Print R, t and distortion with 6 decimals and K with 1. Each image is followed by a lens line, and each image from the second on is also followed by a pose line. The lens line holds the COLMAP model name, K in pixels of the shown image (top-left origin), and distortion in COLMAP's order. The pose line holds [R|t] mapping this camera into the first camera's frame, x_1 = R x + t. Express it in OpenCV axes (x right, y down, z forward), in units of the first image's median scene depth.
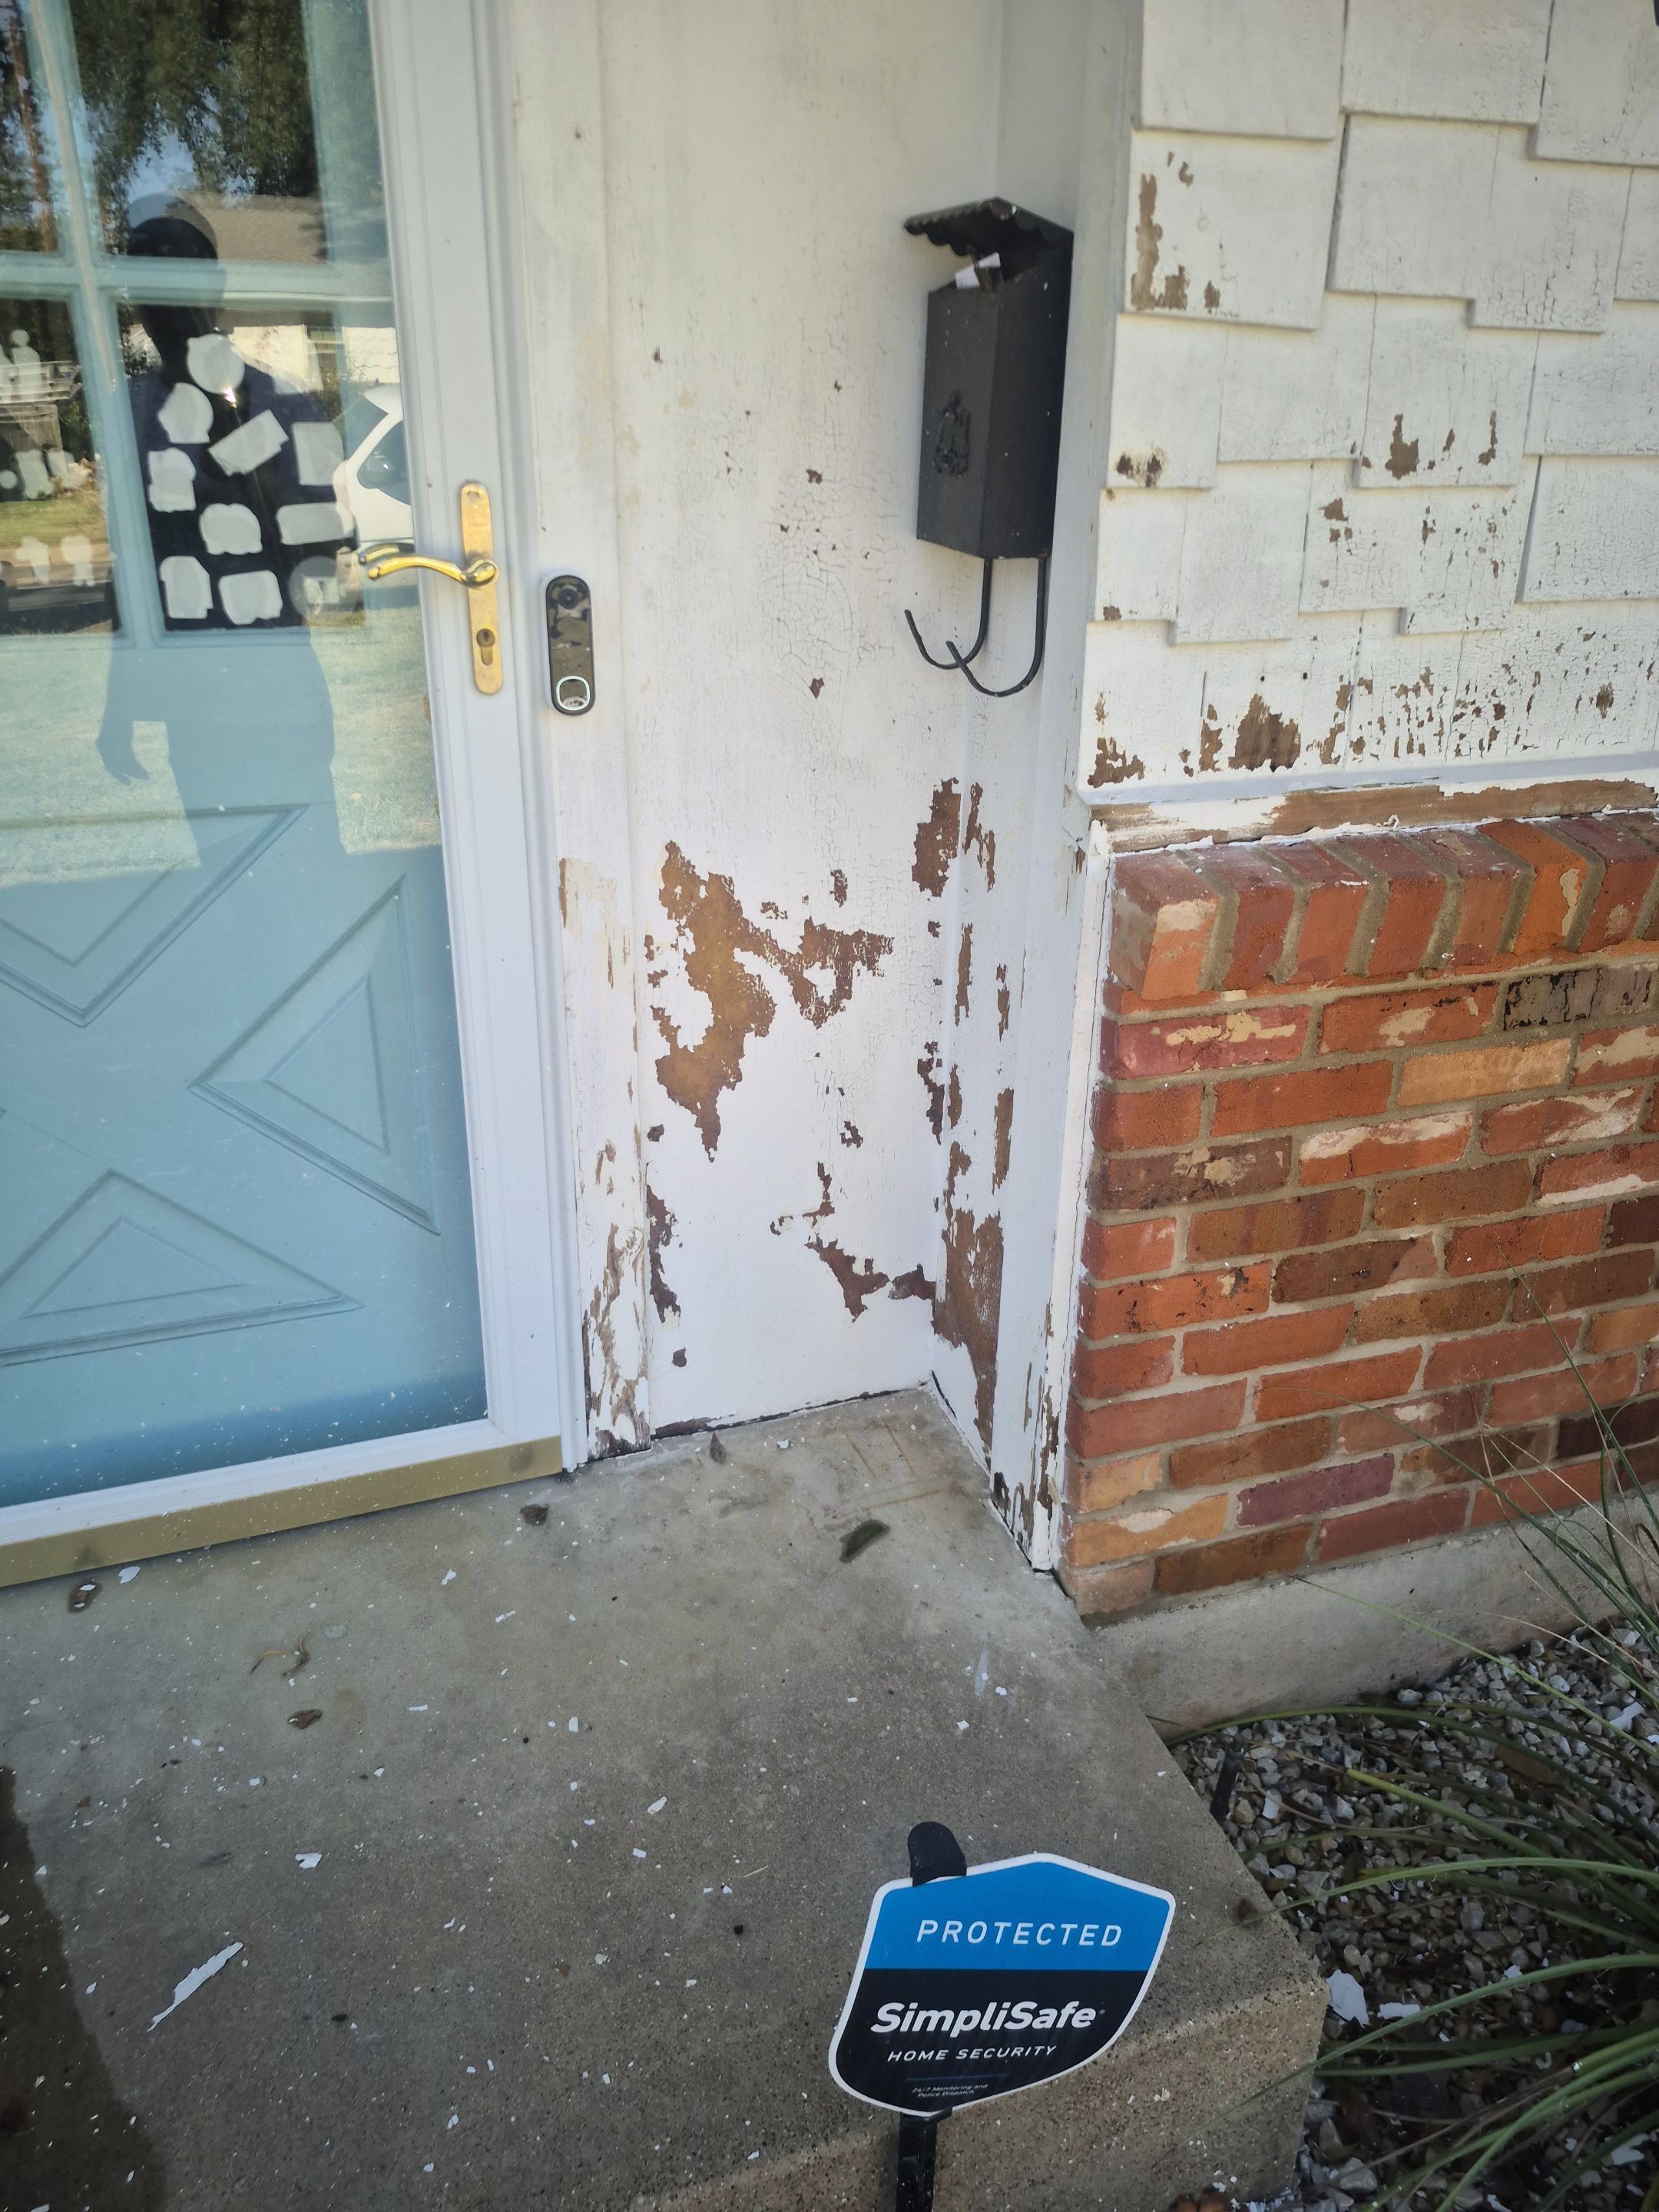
lens RADIAL K [[1546.4, 0, 829.5], [0, 1546.4, 1106.0], [0, 0, 1]] dist [0.000975, -0.001896]
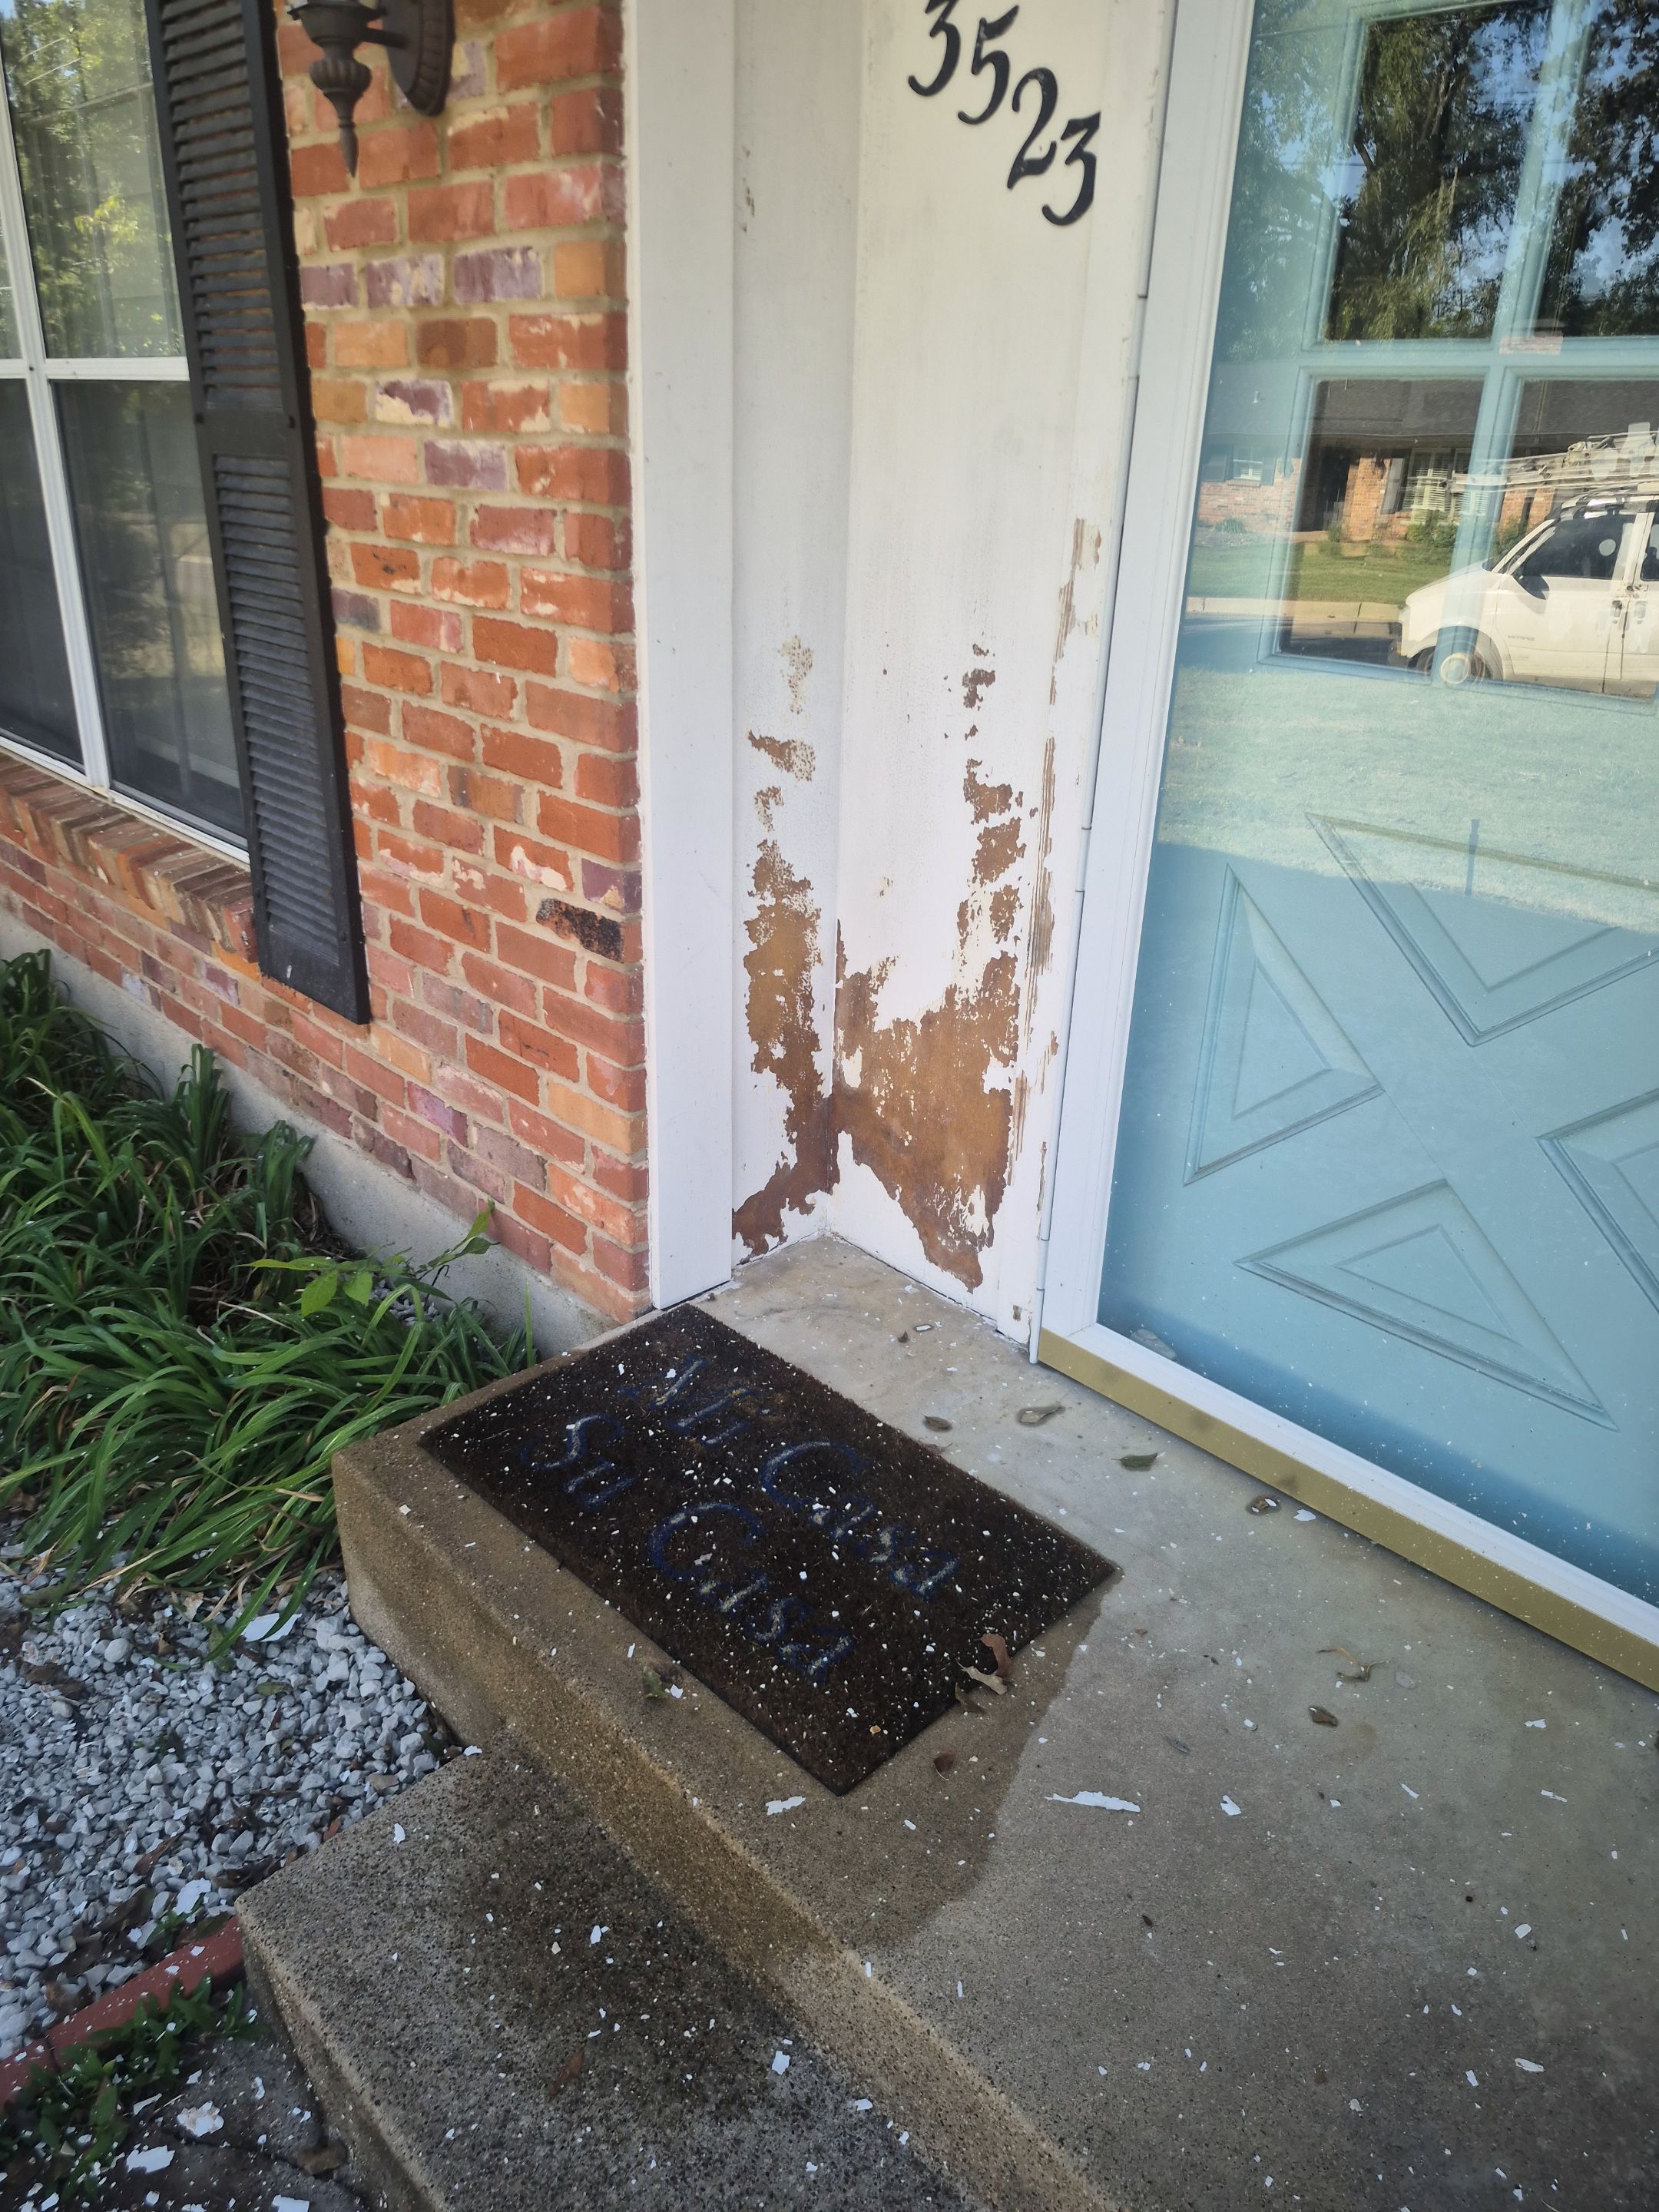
lens RADIAL K [[1546.4, 0, 829.5], [0, 1546.4, 1106.0], [0, 0, 1]] dist [0.000975, -0.001896]
pose [[0.434580, 0.384955, -0.814218, 0.216343], [-0.417642, 0.887108, 0.196505, -0.037098], [0.797945, 0.254655, 0.546293, 0.062393]]
